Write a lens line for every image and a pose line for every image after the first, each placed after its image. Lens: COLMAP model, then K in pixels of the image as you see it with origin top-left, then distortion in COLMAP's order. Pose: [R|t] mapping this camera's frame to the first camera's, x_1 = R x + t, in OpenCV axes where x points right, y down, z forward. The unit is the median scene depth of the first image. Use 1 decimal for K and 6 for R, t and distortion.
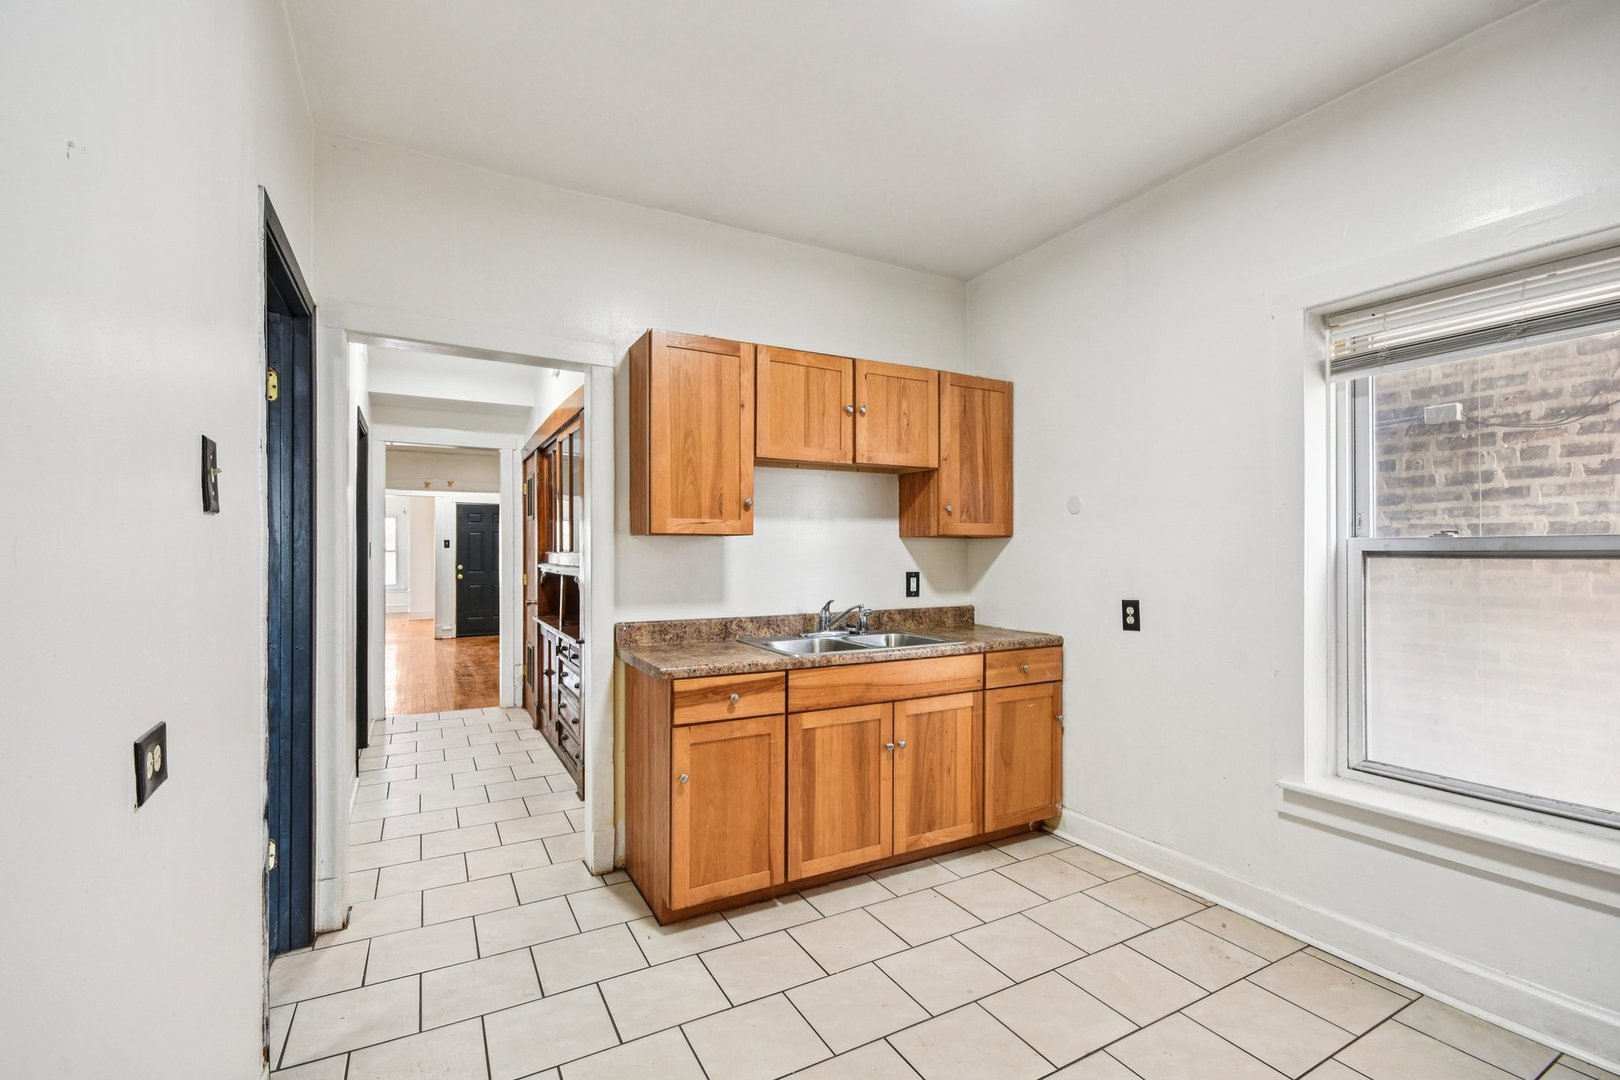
lens RADIAL K [[715.1, 0, 809.6], [0, 715.1, 548.7], [0, 0, 1]] dist [0.002121, -0.003305]
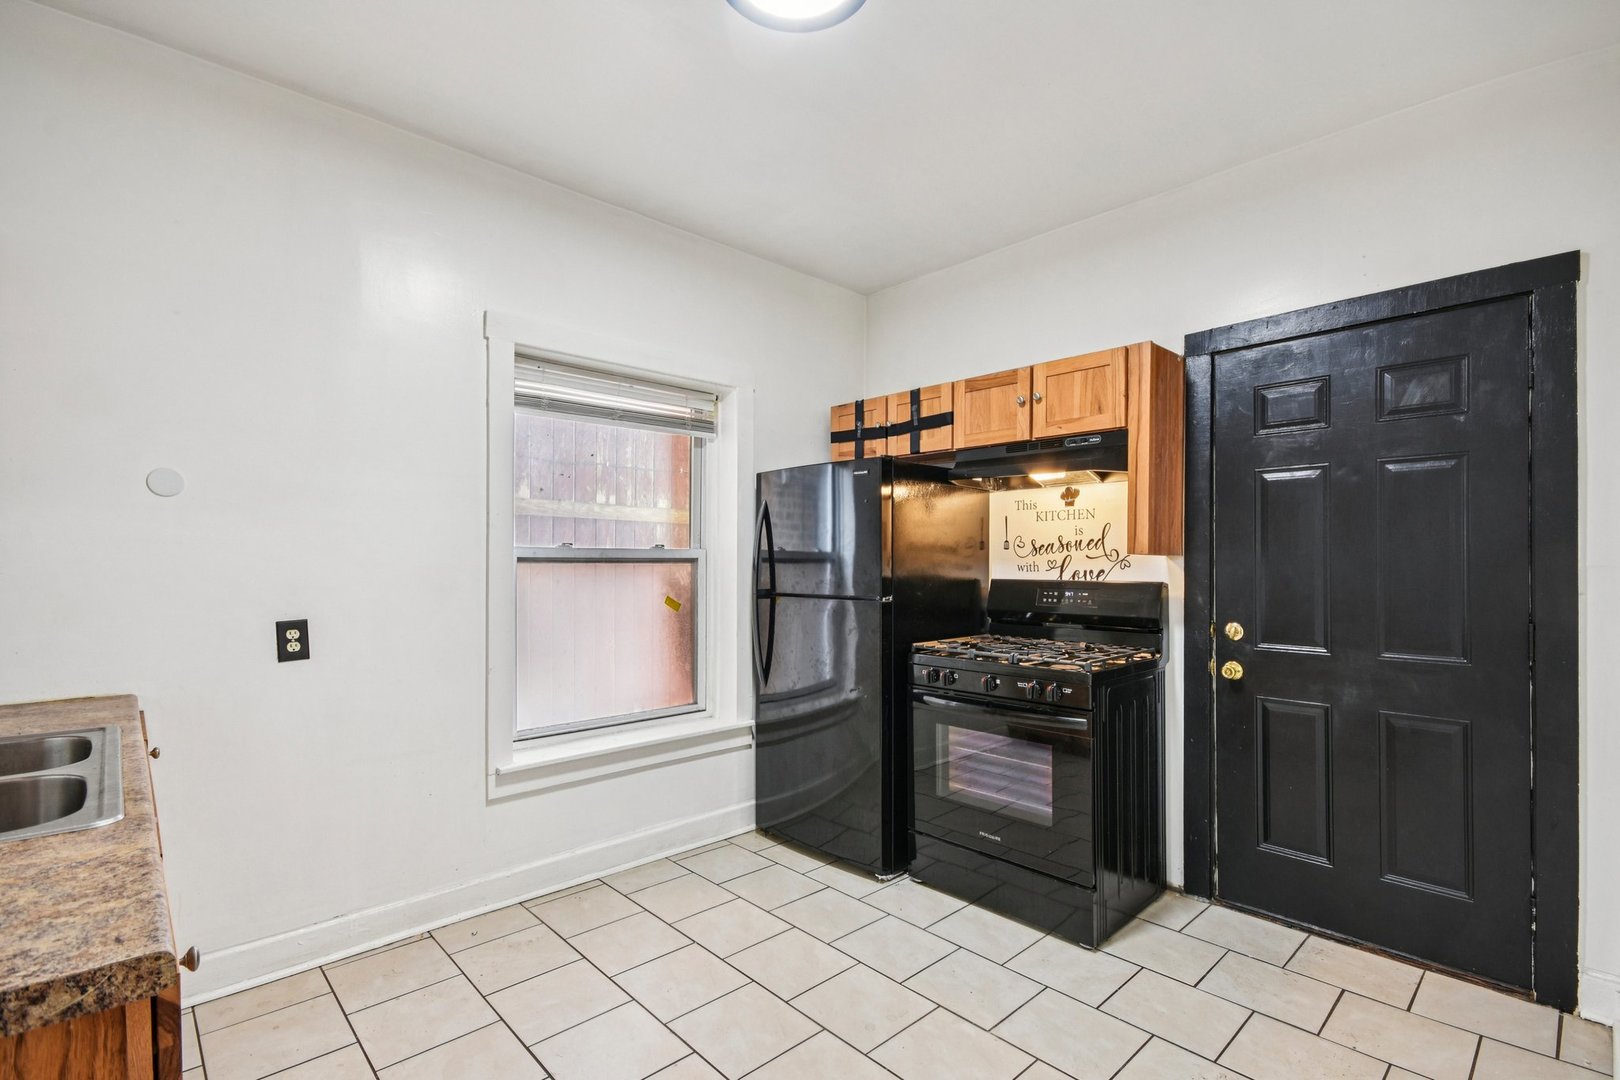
lens RADIAL K [[746.7, 0, 808.4], [0, 746.7, 553.4], [0, 0, 1]] dist [0.002051, 0.000113]
pose [[-0.247015, 0.009172, 0.968968, -0.508107], [-0.009447, 0.999885, -0.011873, 0.006221], [-0.968966, -0.012086, -0.246900, 0.757664]]
